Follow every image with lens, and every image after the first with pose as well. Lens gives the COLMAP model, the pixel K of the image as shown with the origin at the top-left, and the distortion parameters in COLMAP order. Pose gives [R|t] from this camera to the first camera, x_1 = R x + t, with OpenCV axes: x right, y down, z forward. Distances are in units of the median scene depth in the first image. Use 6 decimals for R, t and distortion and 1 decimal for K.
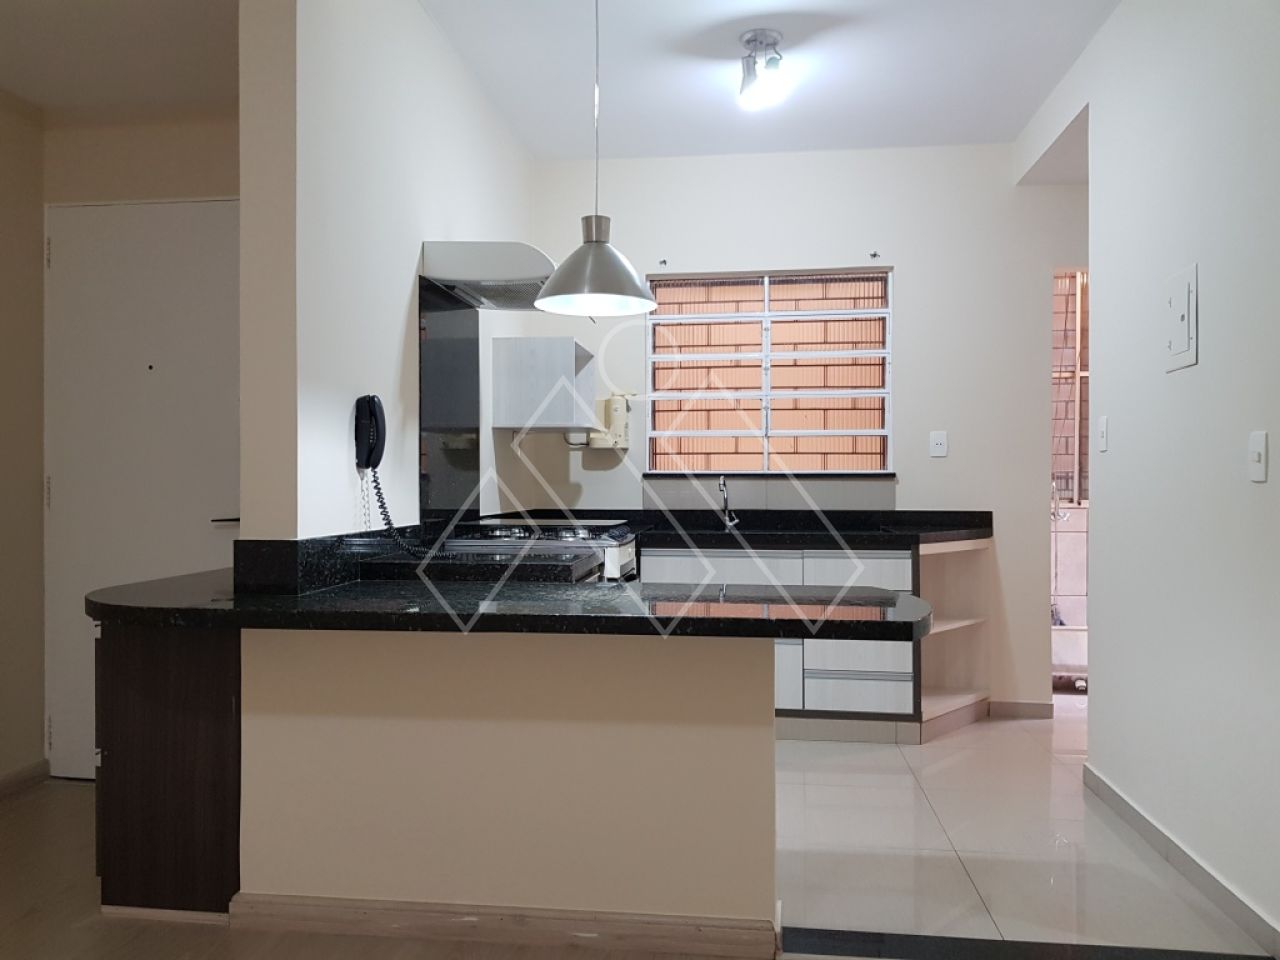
lens RADIAL K [[996.7, 0, 640.0], [0, 996.7, 480.0], [0, 0, 1]] dist [0.078077, -0.146520]
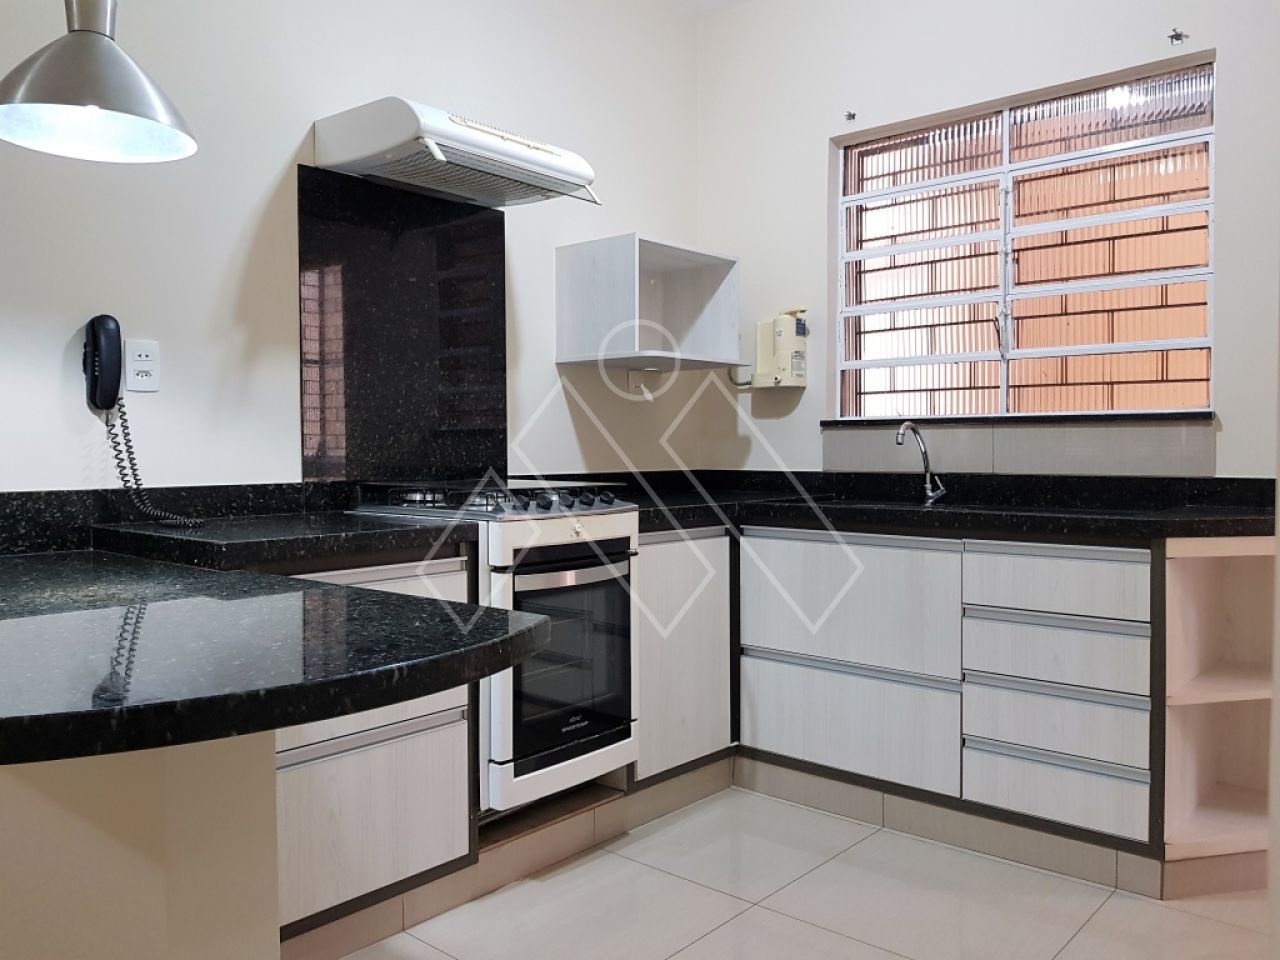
lens RADIAL K [[996.7, 0, 640.0], [0, 996.7, 480.0], [0, 0, 1]] dist [0.078077, -0.146520]
pose [[0.827003, 0.014826, -0.562002, 0.313129], [0.005081, 0.999414, 0.033843, 0.011161], [0.562174, -0.030844, 0.826444, 0.350678]]
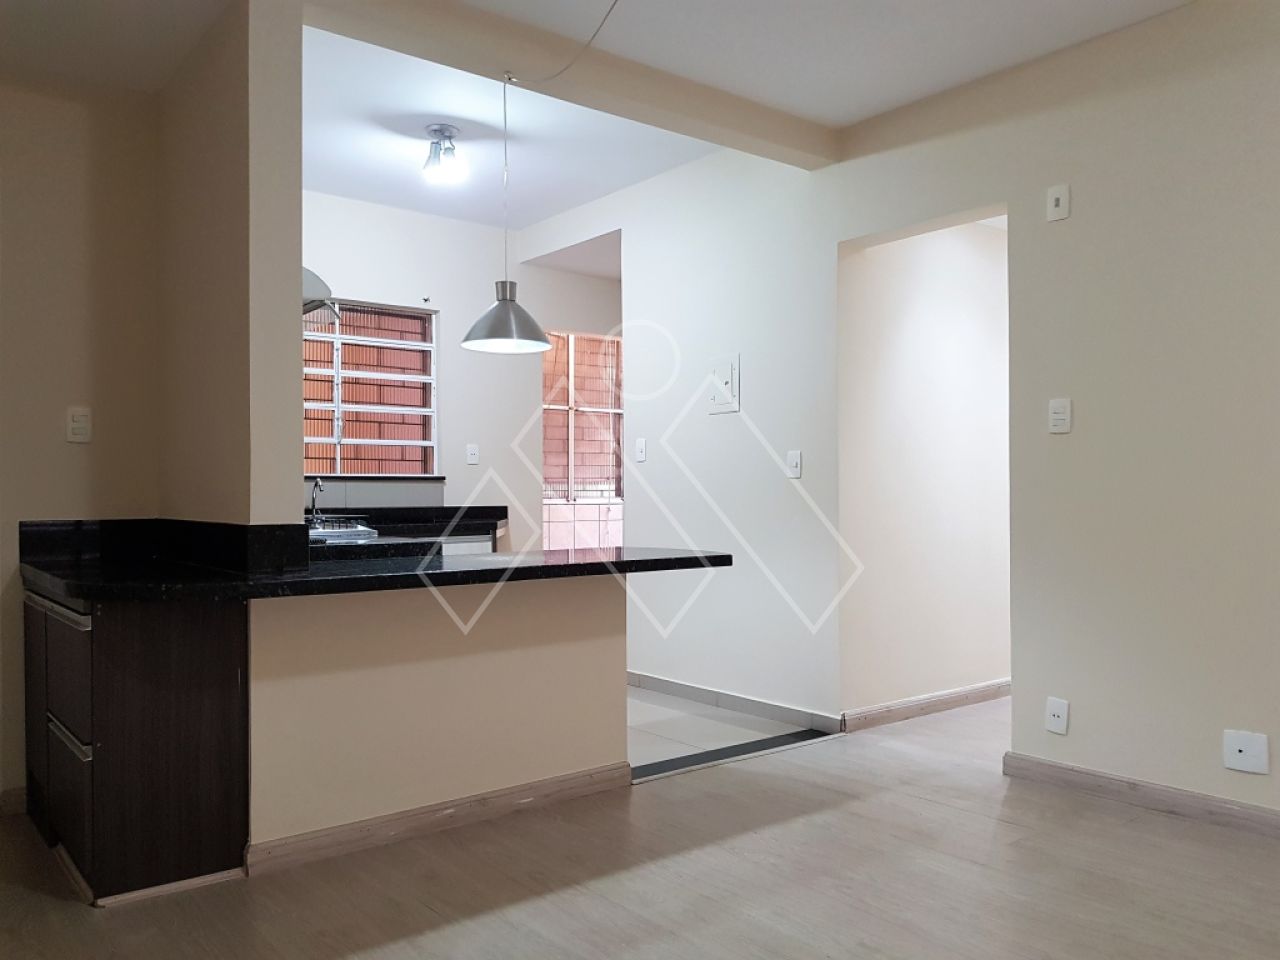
lens RADIAL K [[996.7, 0, 640.0], [0, 996.7, 480.0], [0, 0, 1]] dist [0.078077, -0.146520]
pose [[0.698265, 0.004041, 0.715828, -0.474768], [0.005876, 0.999918, -0.011376, 0.013039], [-0.715816, 0.012150, 0.698184, -0.044076]]
